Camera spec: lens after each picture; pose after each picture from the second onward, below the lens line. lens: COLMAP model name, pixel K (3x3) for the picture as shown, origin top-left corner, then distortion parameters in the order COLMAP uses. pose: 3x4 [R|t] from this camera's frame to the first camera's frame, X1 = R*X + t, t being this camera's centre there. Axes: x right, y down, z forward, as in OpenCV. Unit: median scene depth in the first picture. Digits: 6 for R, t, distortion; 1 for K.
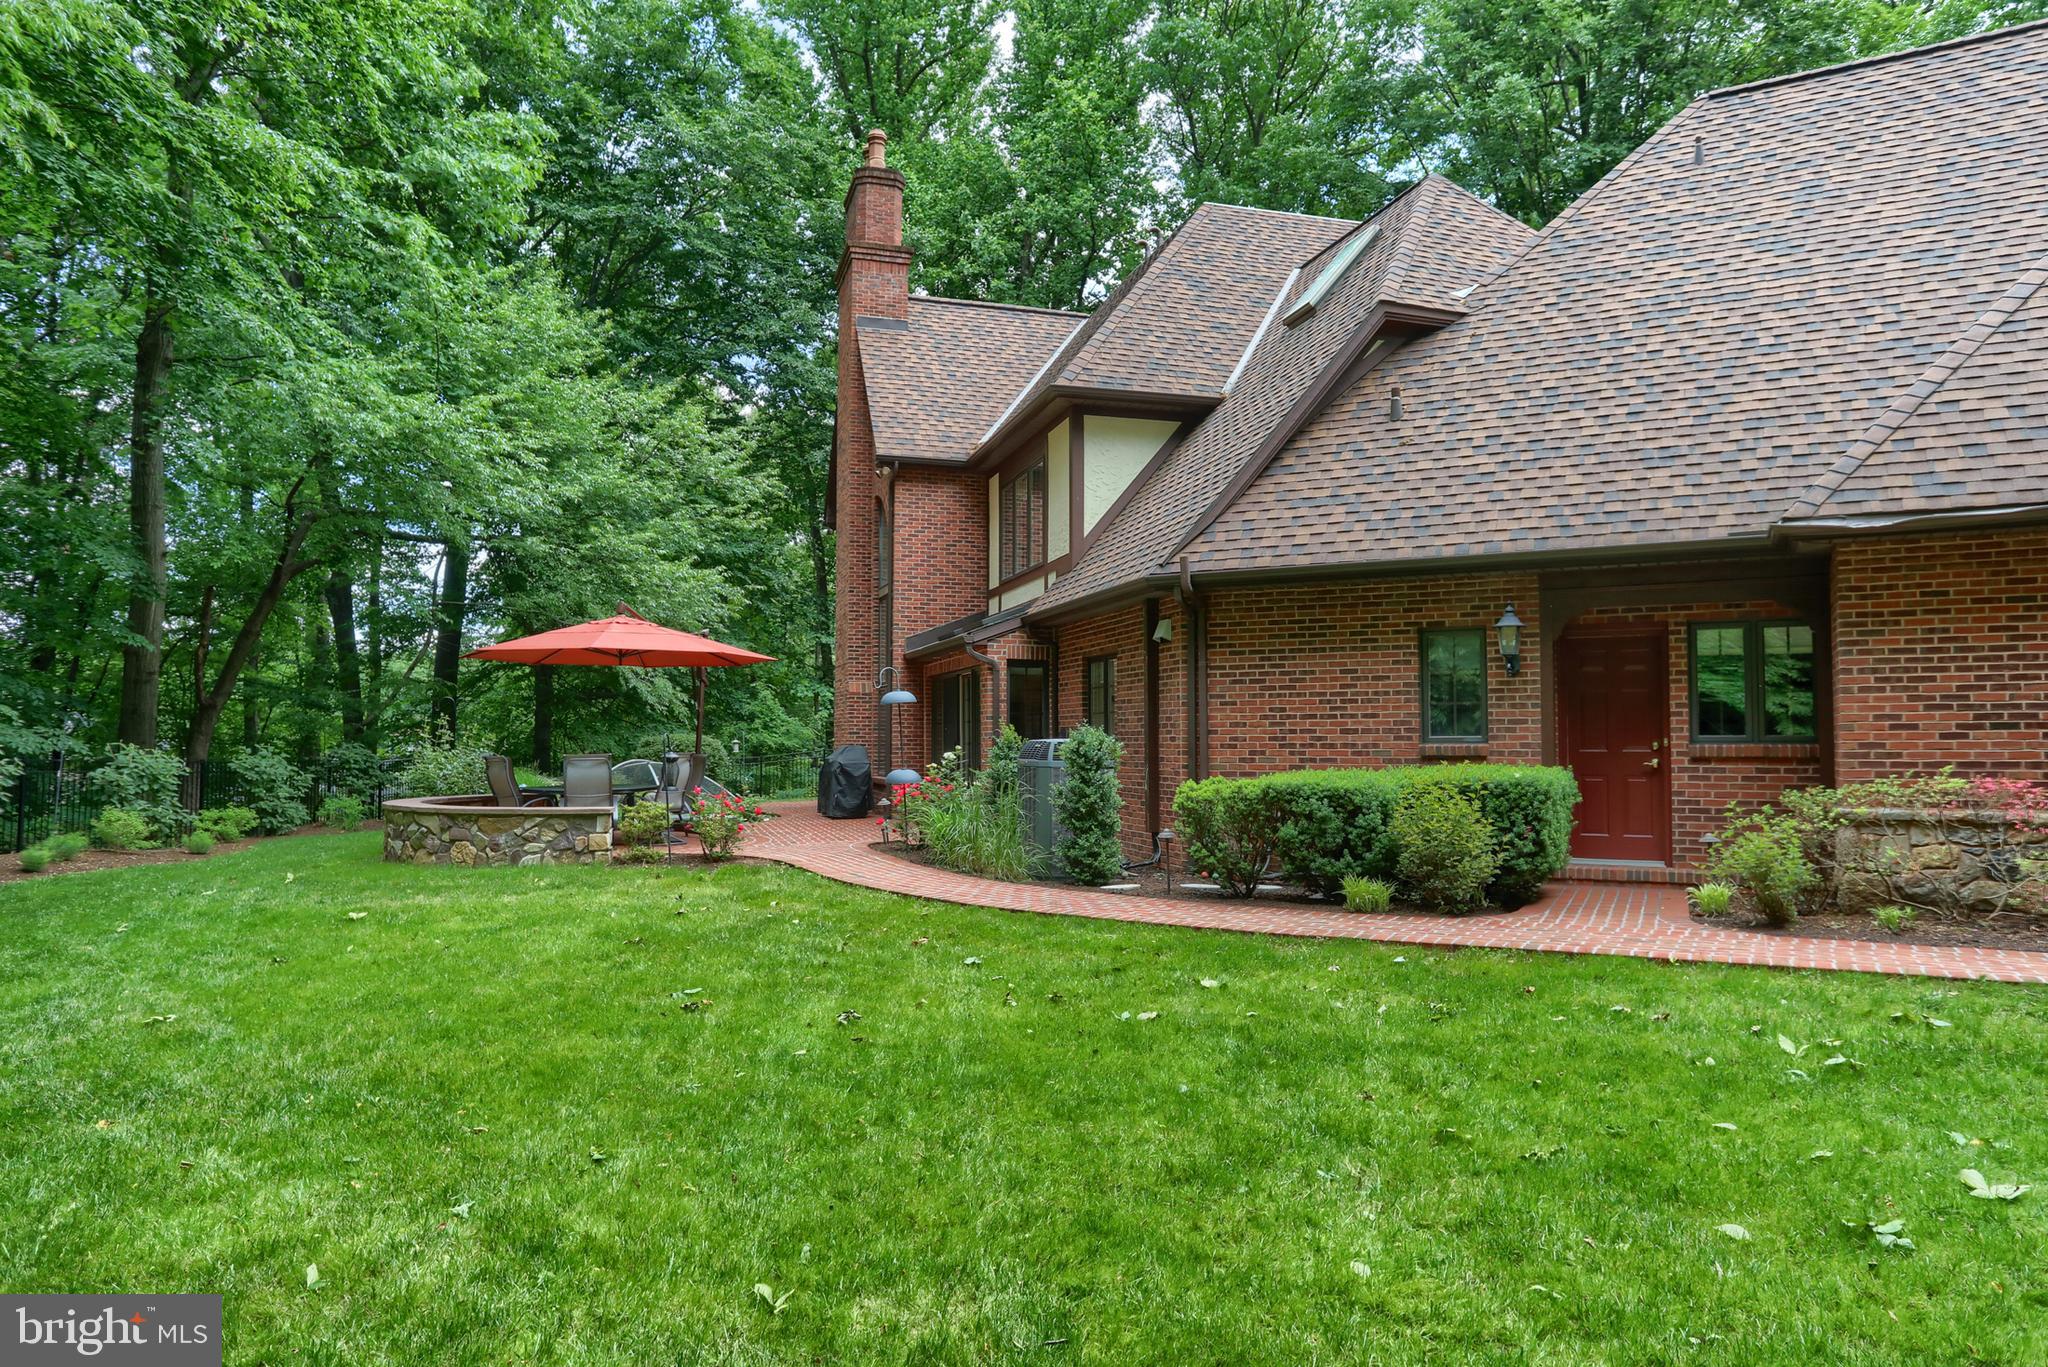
lens RADIAL K [[1267.8, 0, 1028.8], [0, 1267.8, 682.7], [0, 0, 1]] dist [0.047305, 0.001332]
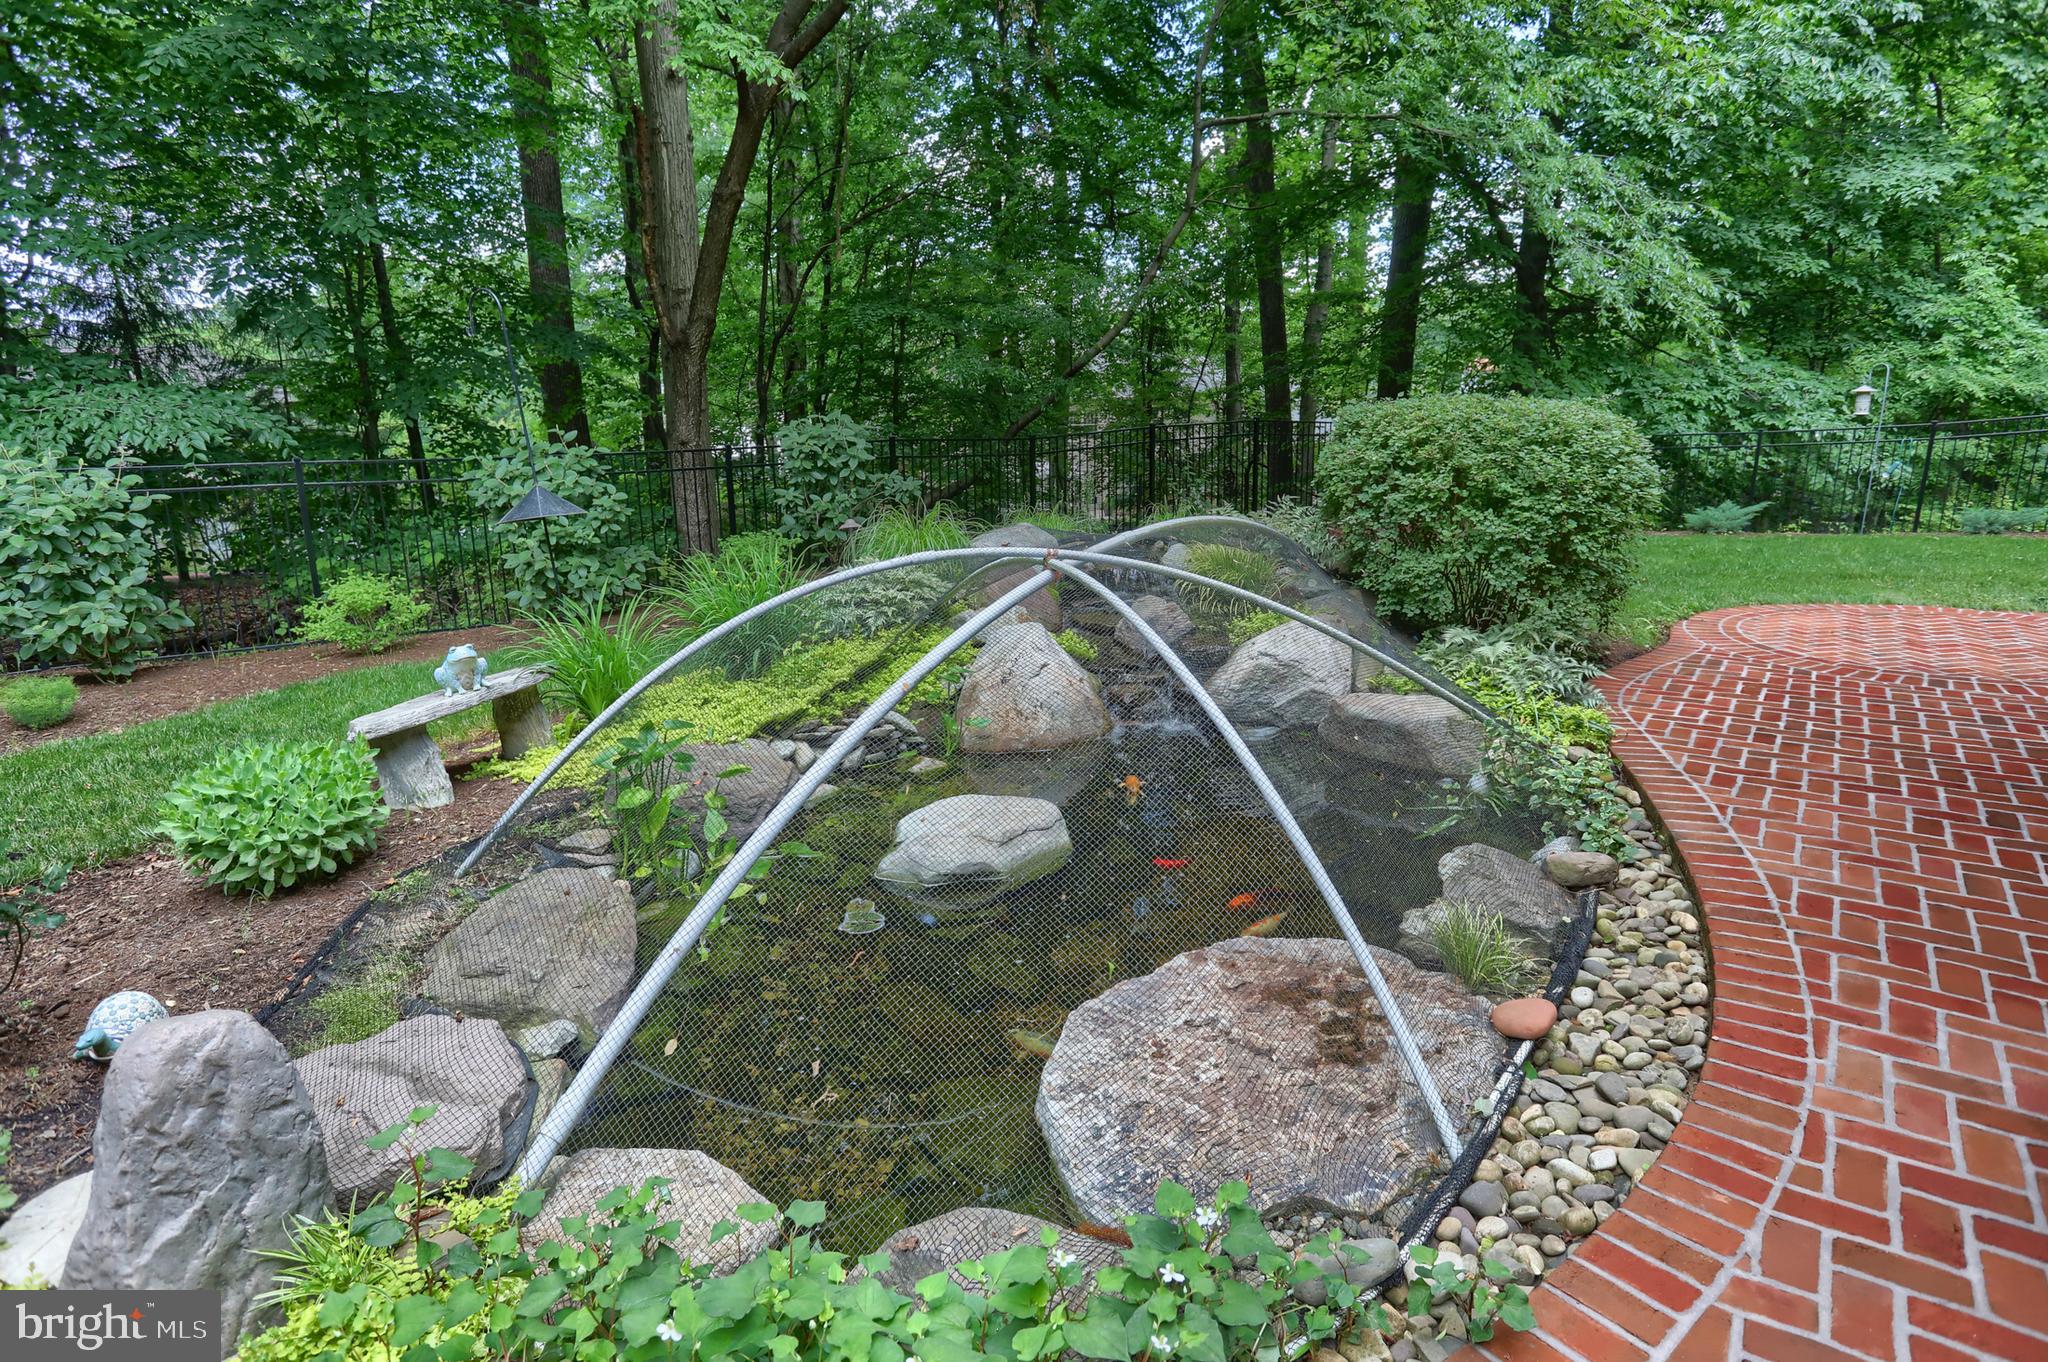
lens RADIAL K [[1136.4, 0, 1013.1], [0, 1136.4, 672.0], [0, 0, 1]] dist [-0.000677, 0.001606]
pose [[0.618298, 0.182941, -0.764356, -0.233143], [0.053276, 0.960540, 0.272991, 0.042367], [0.784136, -0.209512, 0.584153, 1.263910]]
